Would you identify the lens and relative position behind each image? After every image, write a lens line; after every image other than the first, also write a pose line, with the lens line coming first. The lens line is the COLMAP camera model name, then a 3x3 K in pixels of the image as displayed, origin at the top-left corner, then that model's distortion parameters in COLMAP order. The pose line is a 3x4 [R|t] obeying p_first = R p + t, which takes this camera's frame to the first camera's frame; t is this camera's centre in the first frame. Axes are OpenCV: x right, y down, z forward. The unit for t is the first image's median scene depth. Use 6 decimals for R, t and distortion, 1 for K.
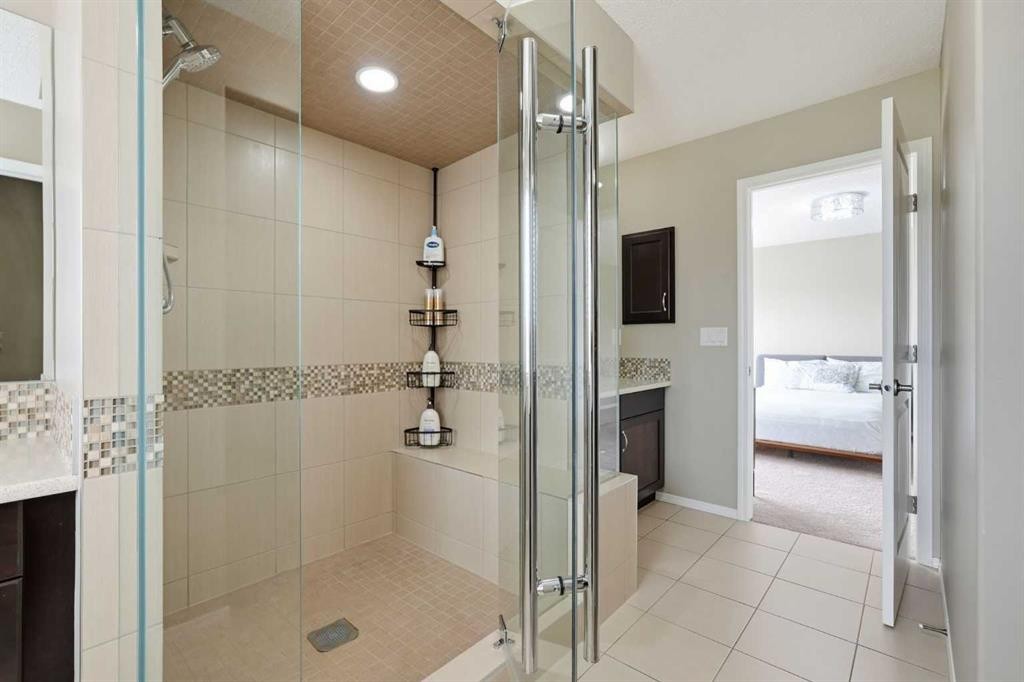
lens RADIAL K [[448.2, 0, 515.5], [0, 448.2, 339.3], [0, 0, 1]] dist [-0.001892, 0.000281]
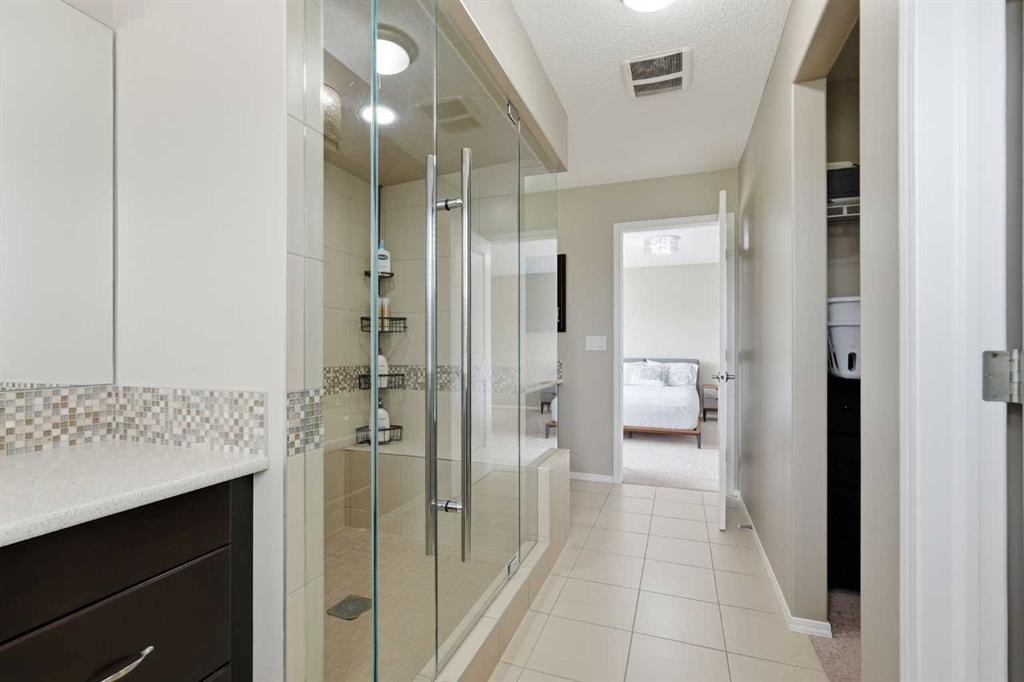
lens RADIAL K [[452.5, 0, 512.8], [0, 452.5, 344.2], [0, 0, 1]] dist [-0.006251, 0.000562]
pose [[0.930796, 0.005517, 0.365497, -0.289545], [-0.005234, 0.999985, -0.001767, 0.000285], [-0.365501, -0.000268, 0.930811, -0.132905]]
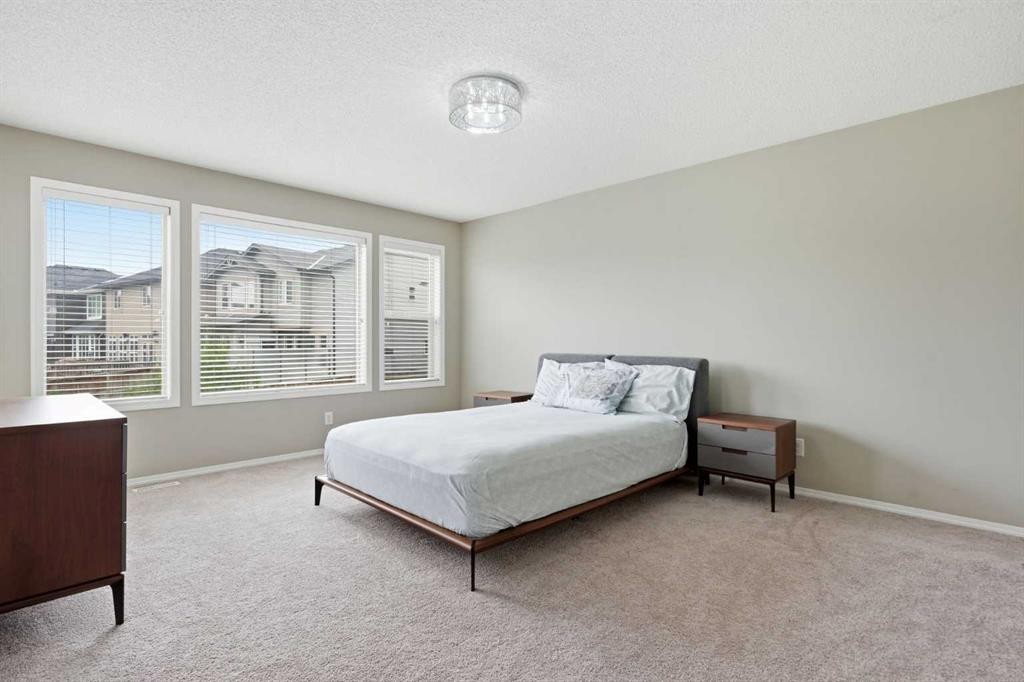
lens RADIAL K [[505.6, 0, 509.8], [0, 505.6, 337.1], [0, 0, 1]] dist [-0.006237, 0.000178]
pose [[0.998627, 0.002762, -0.052312, 1.293549], [-0.002524, 0.999986, 0.004607, 0.014638], [0.052324, -0.004469, 0.998620, 0.552744]]
